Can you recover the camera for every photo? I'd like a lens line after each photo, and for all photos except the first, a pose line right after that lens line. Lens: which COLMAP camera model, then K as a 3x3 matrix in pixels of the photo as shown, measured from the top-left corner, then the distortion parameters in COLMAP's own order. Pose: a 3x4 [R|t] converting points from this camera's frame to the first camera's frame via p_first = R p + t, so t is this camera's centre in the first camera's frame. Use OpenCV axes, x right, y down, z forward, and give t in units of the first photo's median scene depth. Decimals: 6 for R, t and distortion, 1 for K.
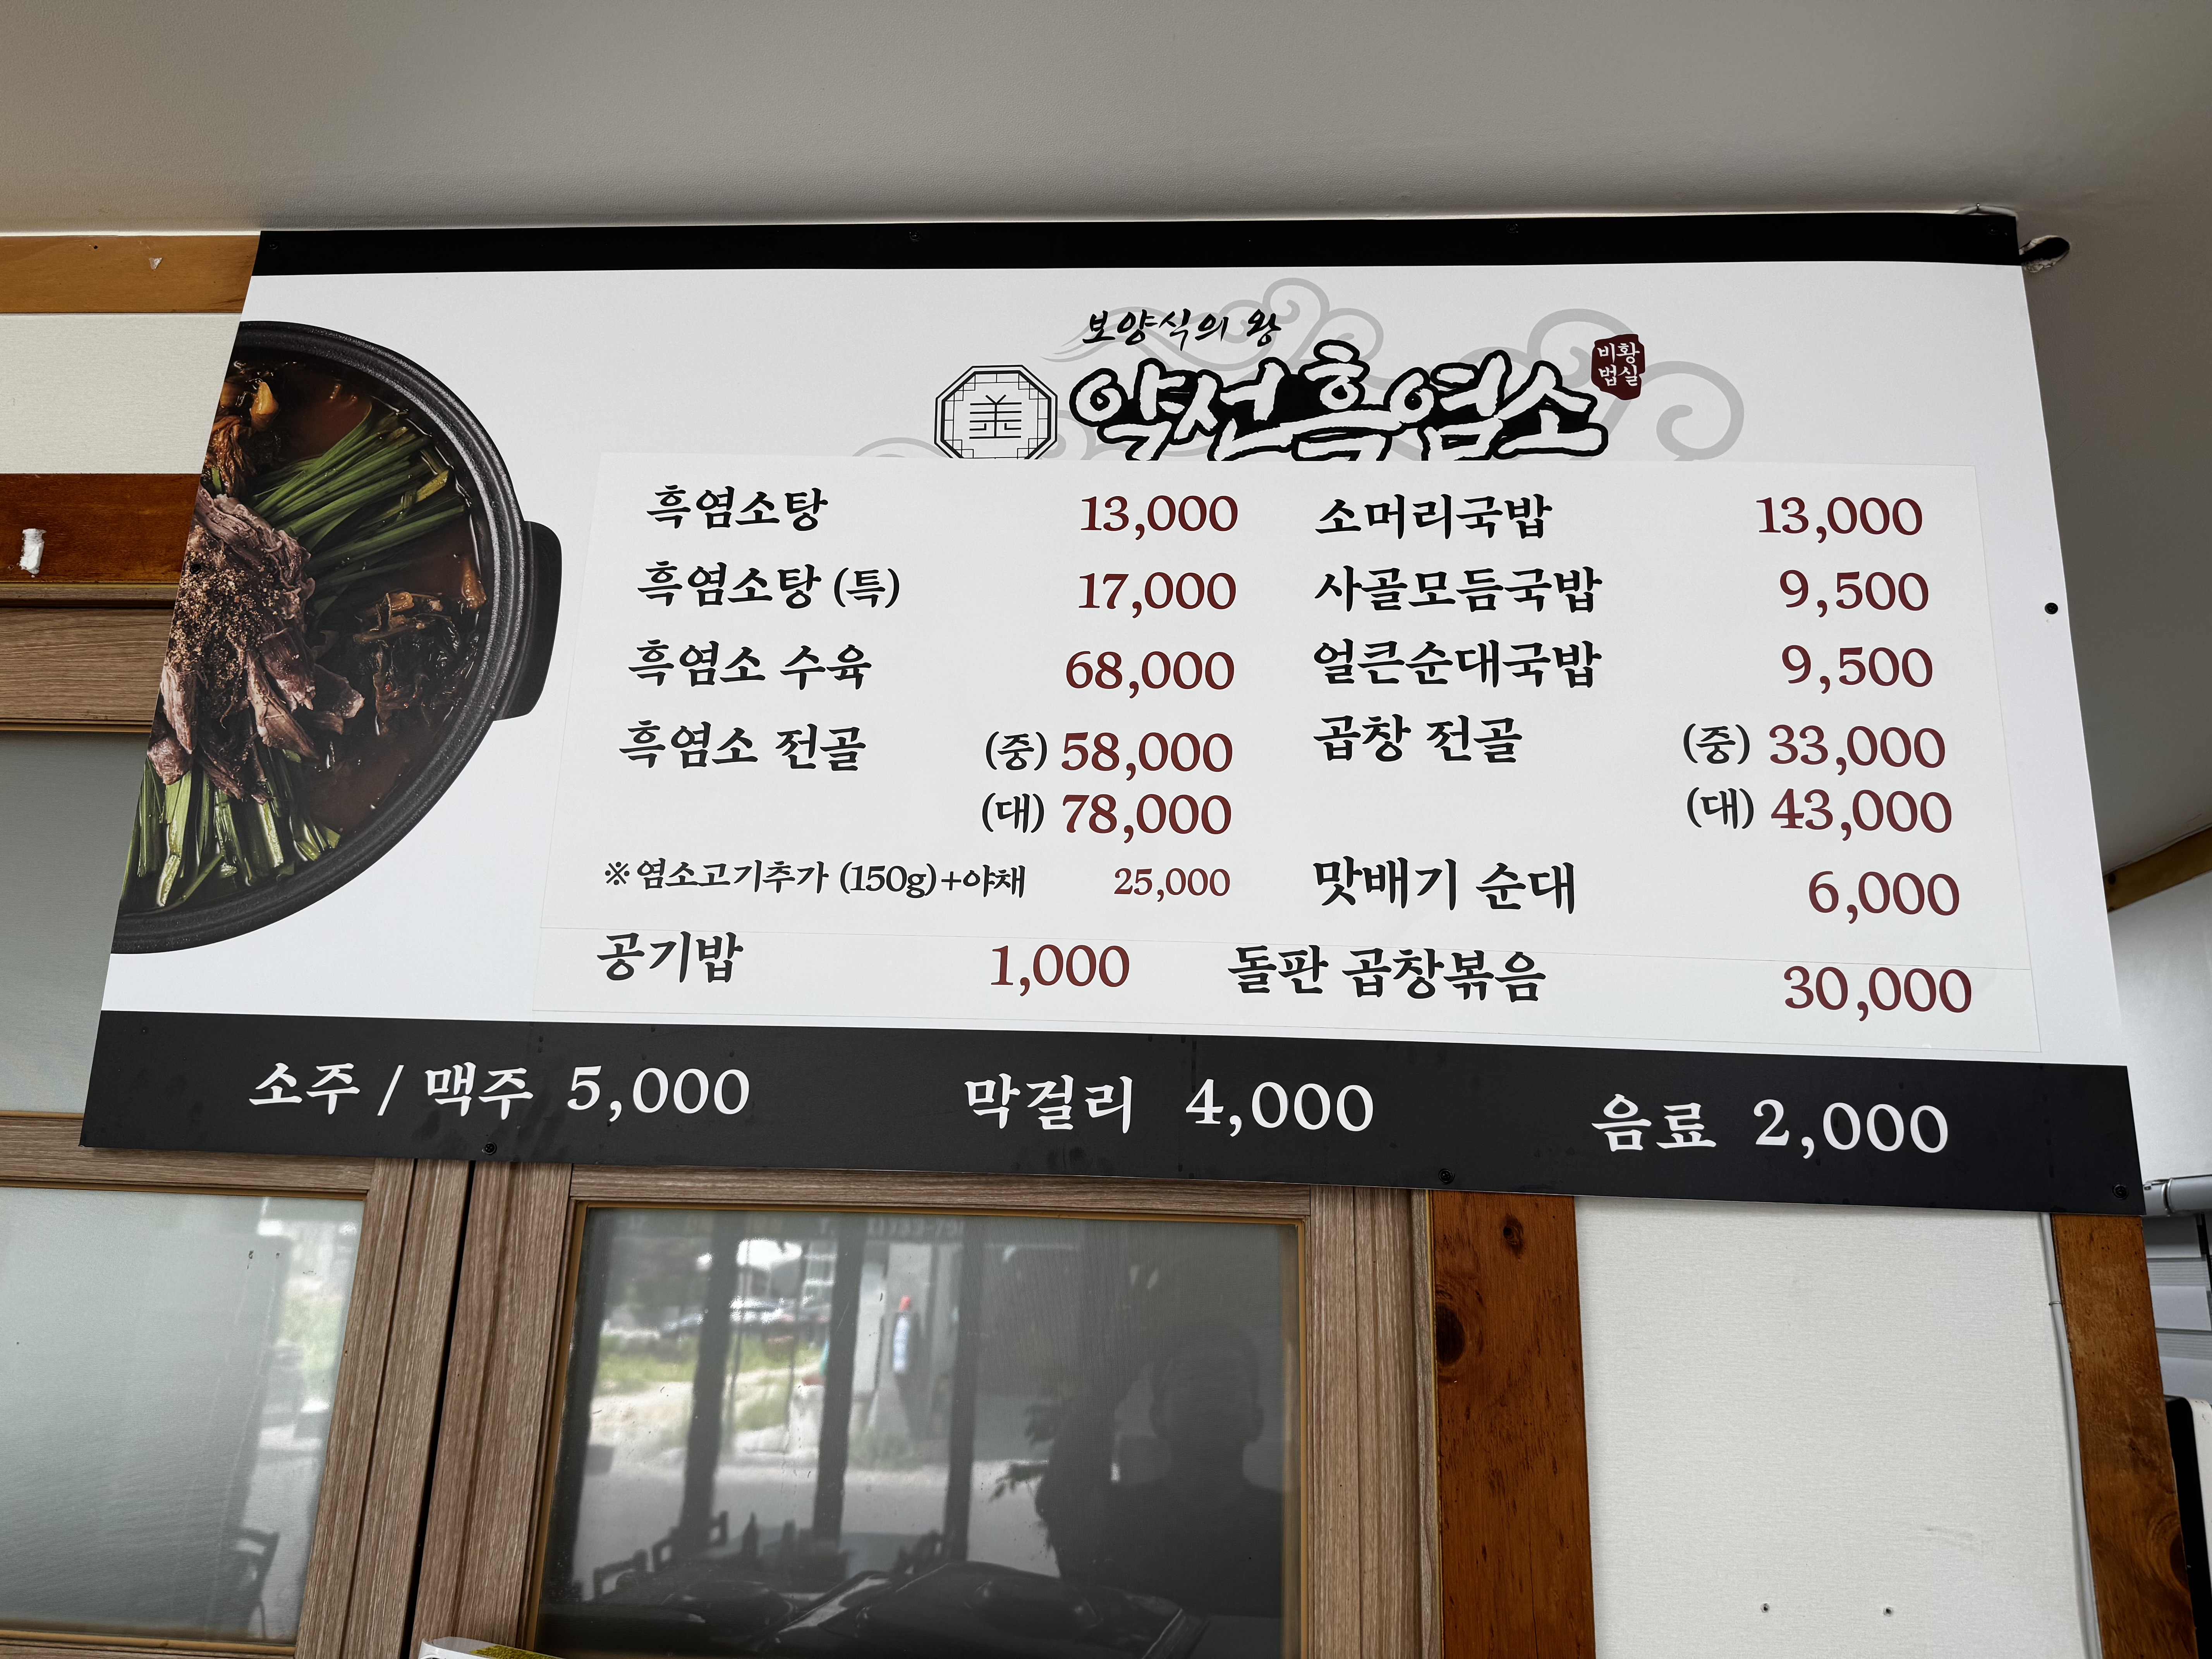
lens RADIAL K [[1558.9, 0, 1106.0], [0, 1558.9, 829.5], [0, 0, 1]] dist [0.057826, -0.002130]
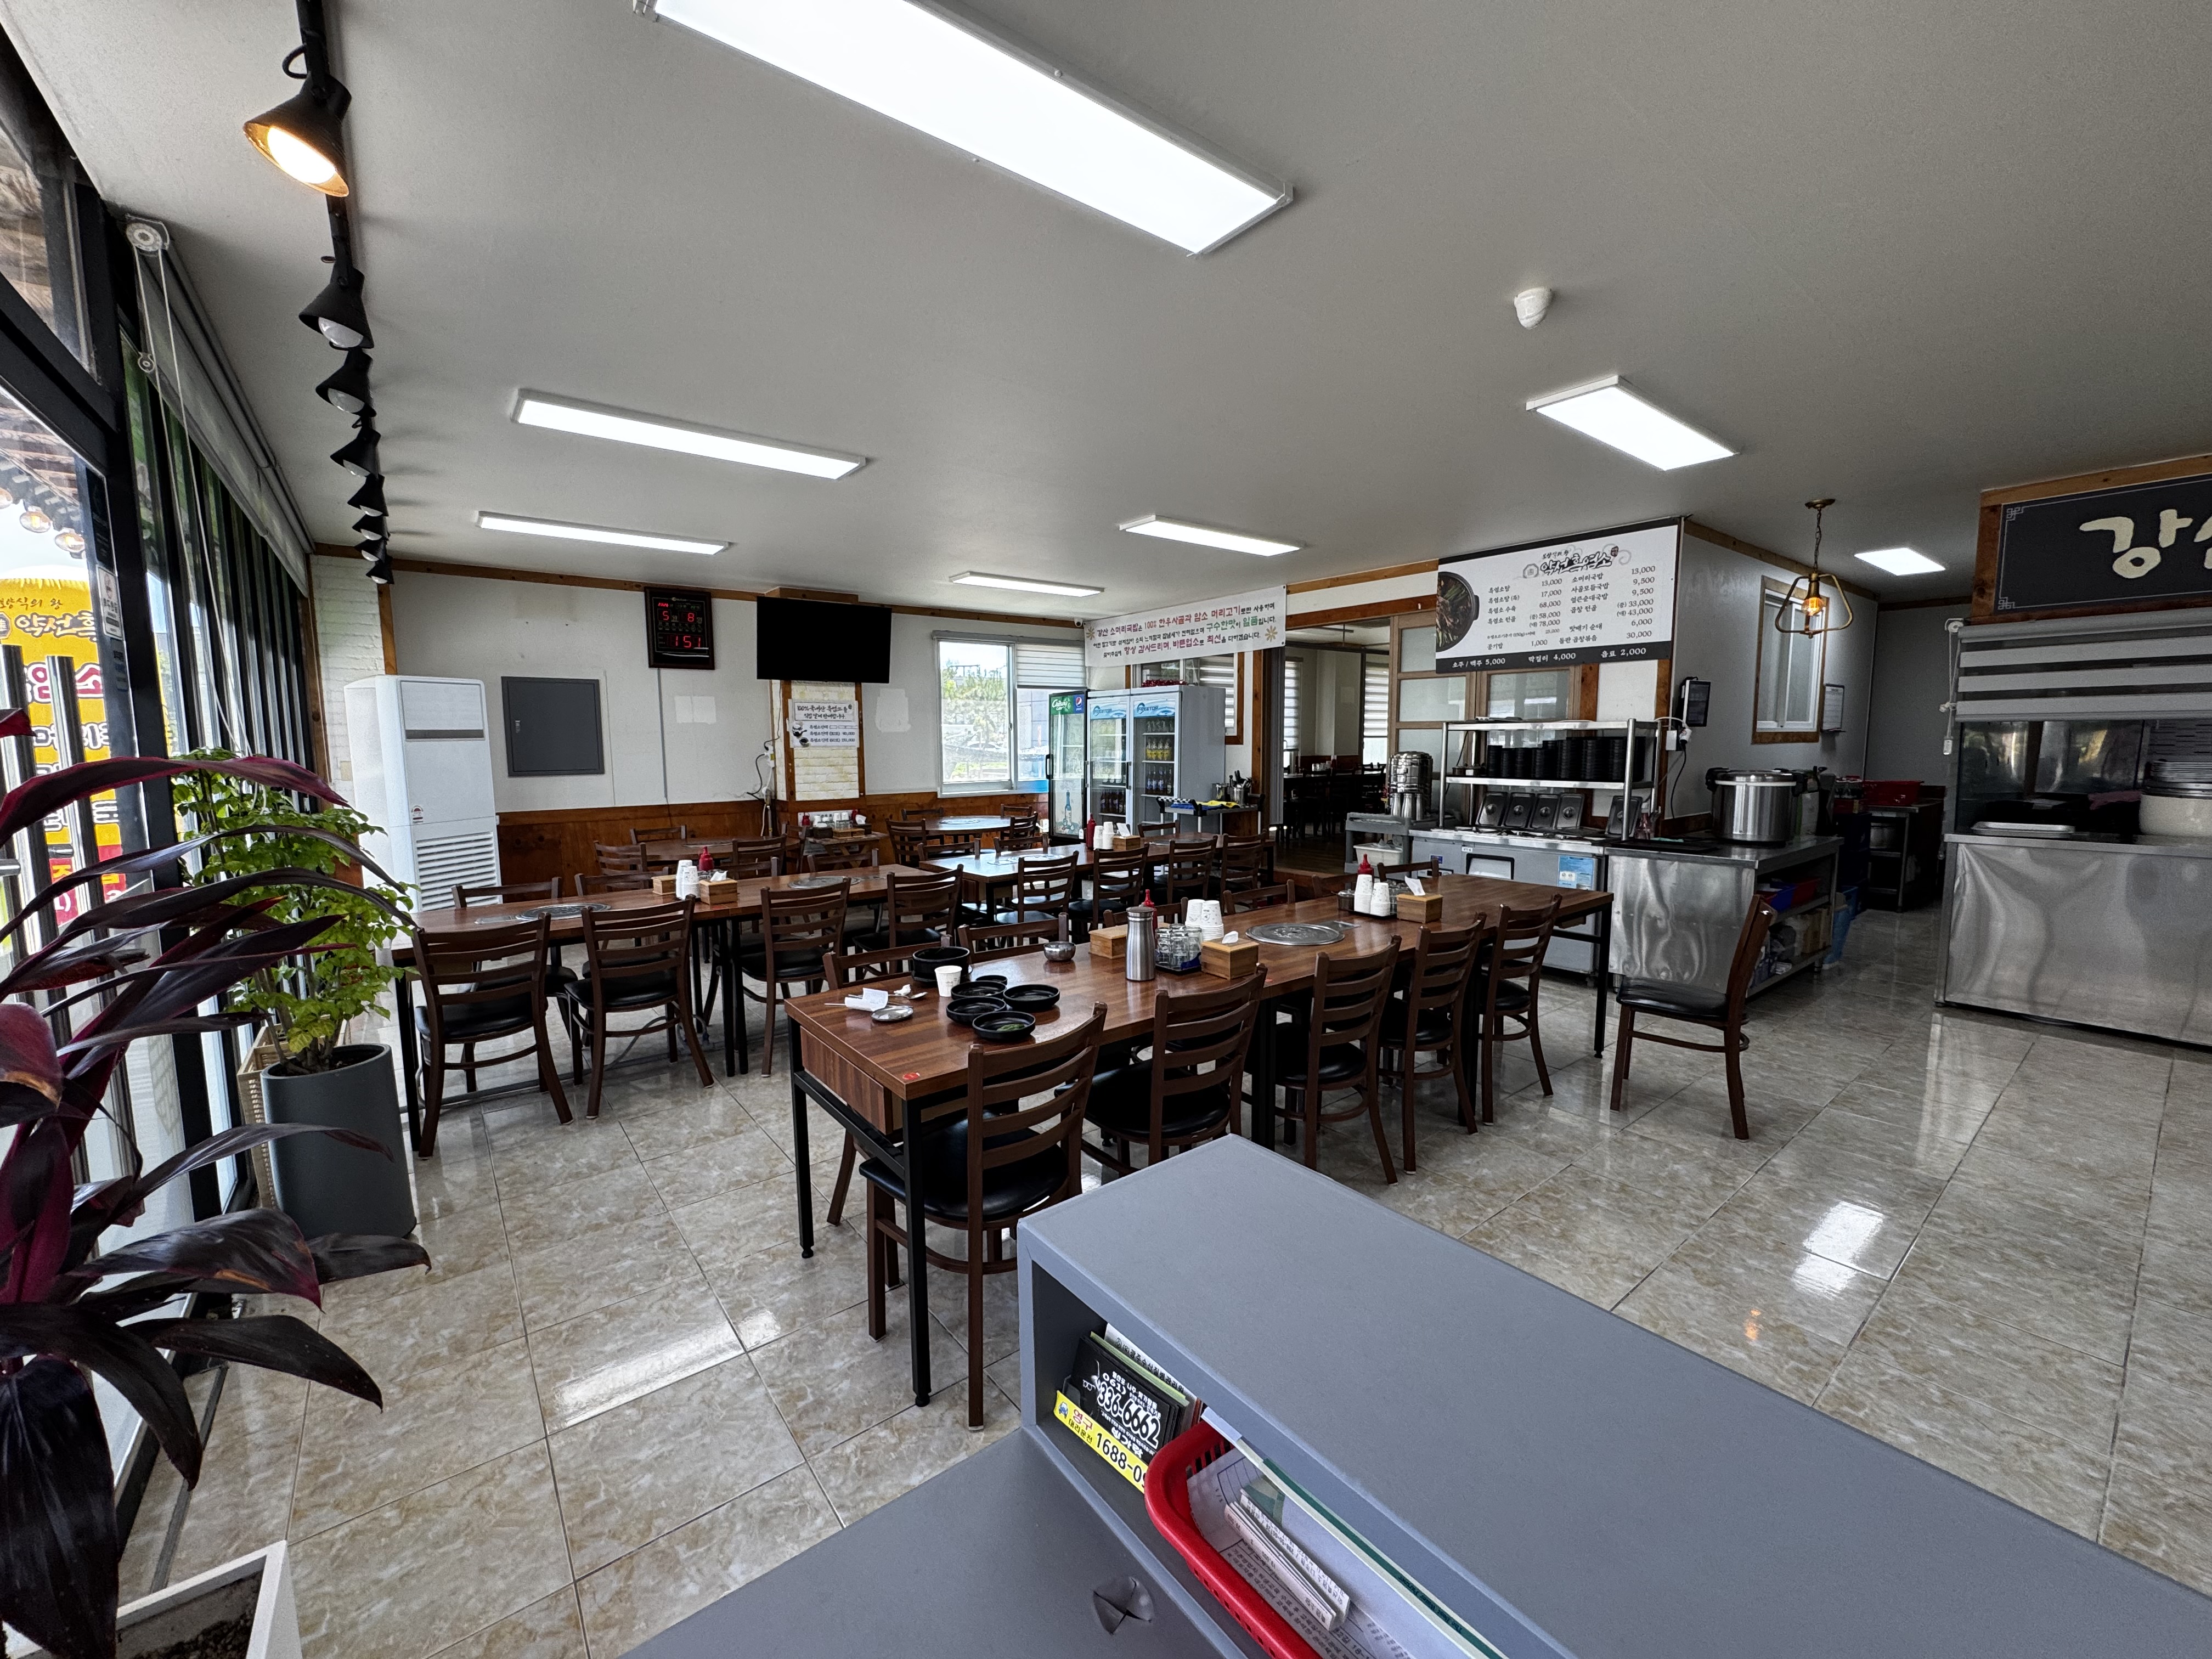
lens RADIAL K [[886.8, 0, 1106.0], [0, 886.8, 829.5], [0, 0, 1]] dist [-0.004174, -0.000210]
pose [[0.667854, 0.037297, -0.743357, 1.975261], [0.229120, 0.939942, 0.253008, -0.703626], [0.708149, -0.339290, 0.619199, -3.930571]]
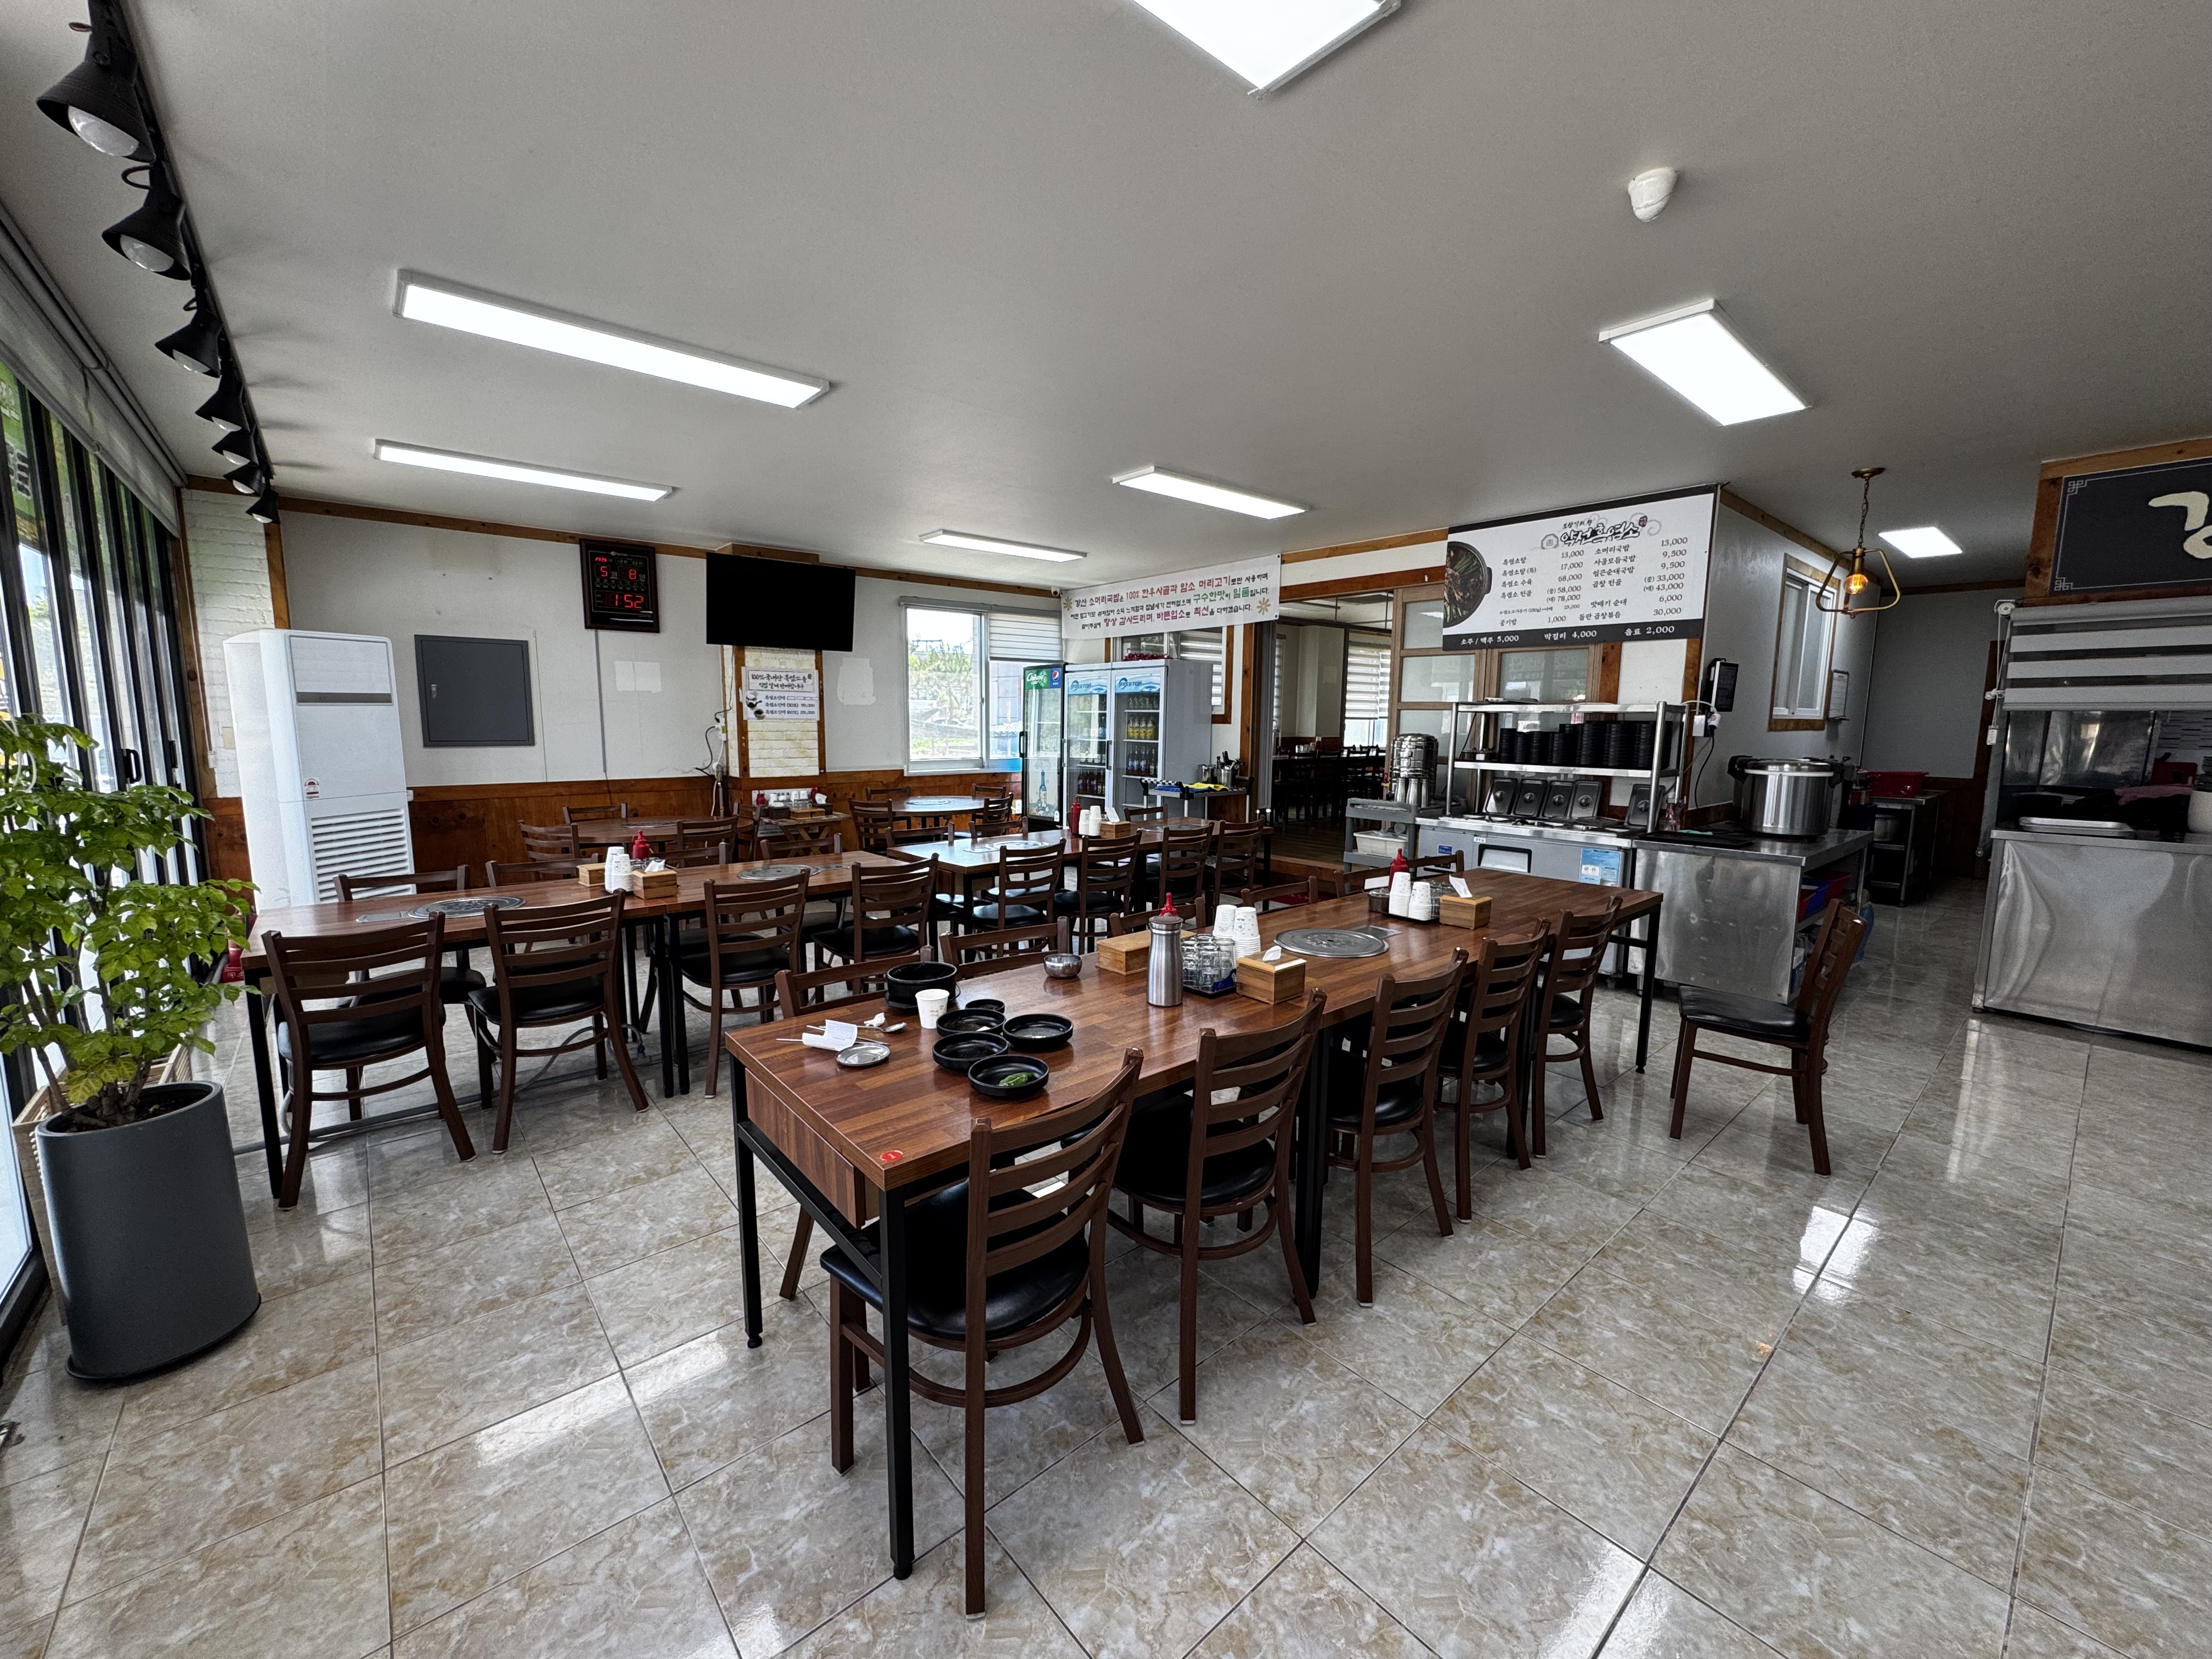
lens RADIAL K [[886.8, 0, 1106.0], [0, 886.8, 829.5], [0, 0, 1]] dist [-0.004174, -0.000210]
pose [[0.698104, 0.061828, -0.713322, 1.615049], [0.207790, 0.935894, 0.284476, -0.656494], [0.685182, -0.346814, 0.640504, -3.763660]]
